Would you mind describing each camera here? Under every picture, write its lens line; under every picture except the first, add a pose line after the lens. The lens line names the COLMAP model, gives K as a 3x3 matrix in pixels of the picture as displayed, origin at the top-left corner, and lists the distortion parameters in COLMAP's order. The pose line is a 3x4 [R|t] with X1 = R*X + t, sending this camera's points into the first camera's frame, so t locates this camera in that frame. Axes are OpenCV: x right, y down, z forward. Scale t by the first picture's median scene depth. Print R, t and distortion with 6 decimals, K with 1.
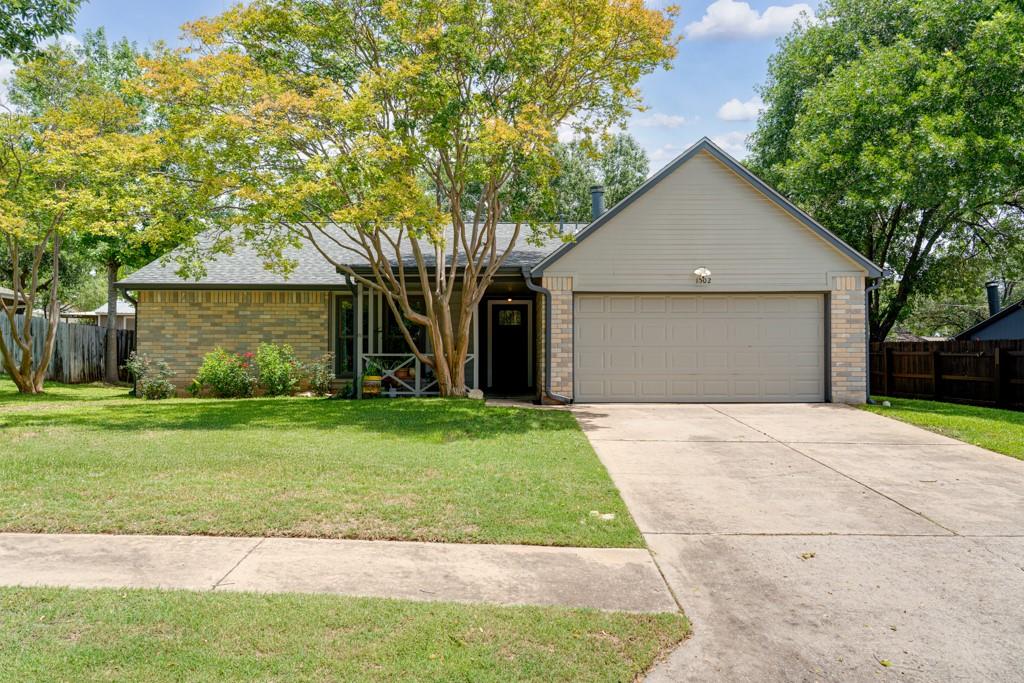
lens RADIAL K [[506.5, 0, 512.0], [0, 506.5, 341.5], [0, 0, 1]] dist [-0.003021, -0.000378]
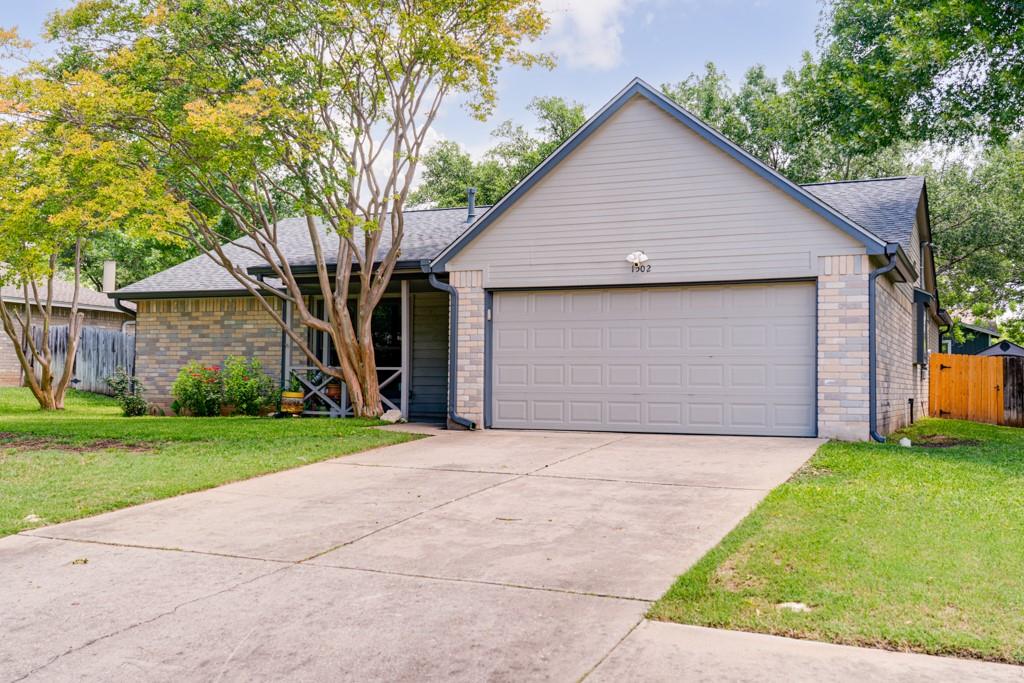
lens RADIAL K [[667.2, 0, 512.0], [0, 667.2, 341.5], [0, 0, 1]] dist [0.016892, -0.002312]
pose [[0.962296, -0.007599, -0.271899, 0.442089], [0.000873, 0.999691, -0.024852, 0.010907], [0.272004, 0.023677, 0.962005, -0.000819]]
